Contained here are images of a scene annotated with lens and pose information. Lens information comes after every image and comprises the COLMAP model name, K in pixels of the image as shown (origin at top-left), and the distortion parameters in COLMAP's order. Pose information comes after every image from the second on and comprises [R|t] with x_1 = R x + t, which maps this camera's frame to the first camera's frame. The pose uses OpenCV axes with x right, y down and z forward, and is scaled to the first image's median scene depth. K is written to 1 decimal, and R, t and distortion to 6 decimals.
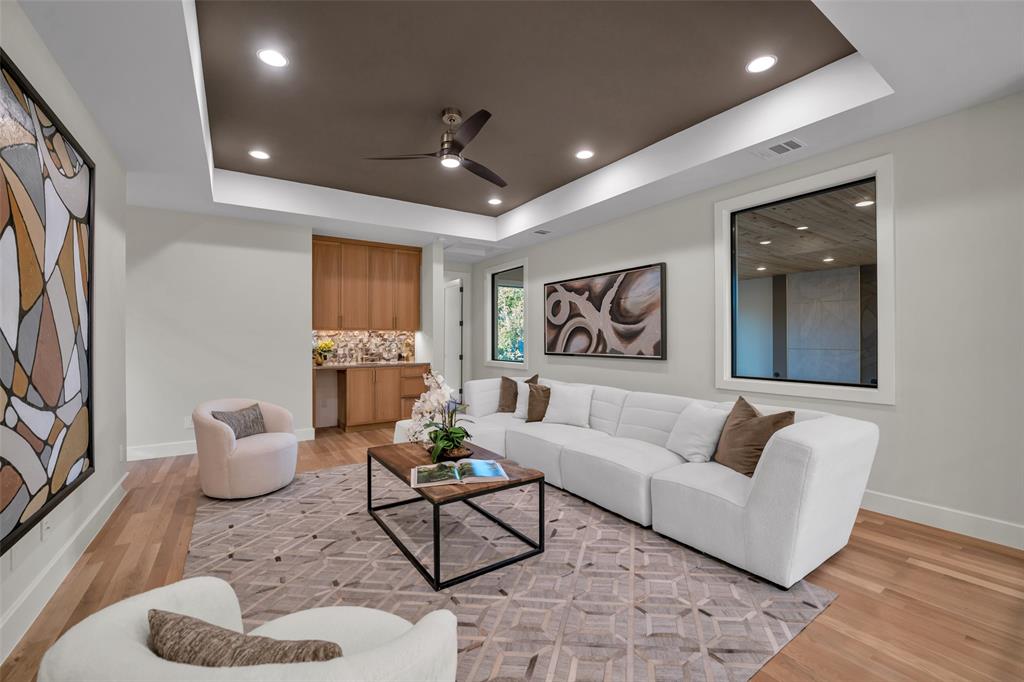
lens RADIAL K [[424.3, 0, 509.1], [0, 424.3, 340.1], [0, 0, 1]] dist [-0.023119, 0.000072]
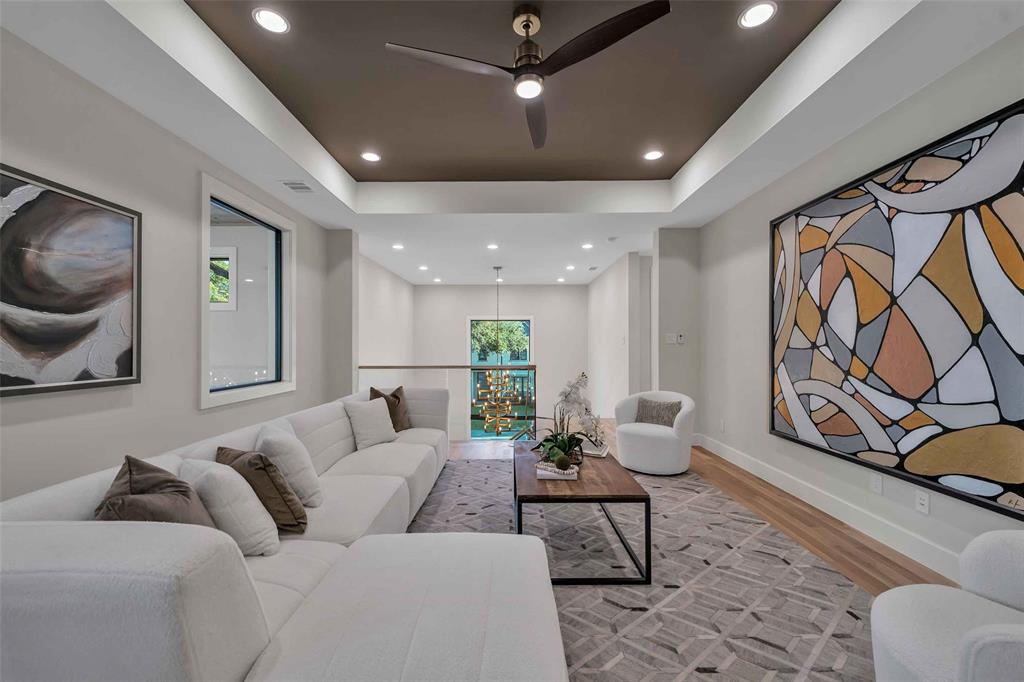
lens RADIAL K [[415.6, 0, 505.4], [0, 415.6, 343.5], [0, 0, 1]] dist [0.003305, 0.000115]
pose [[-0.831540, 0.007817, 0.555410, -0.338699], [0.006900, 0.999969, -0.003744, -0.000074], [-0.555422, 0.000719, -0.831568, 1.112162]]
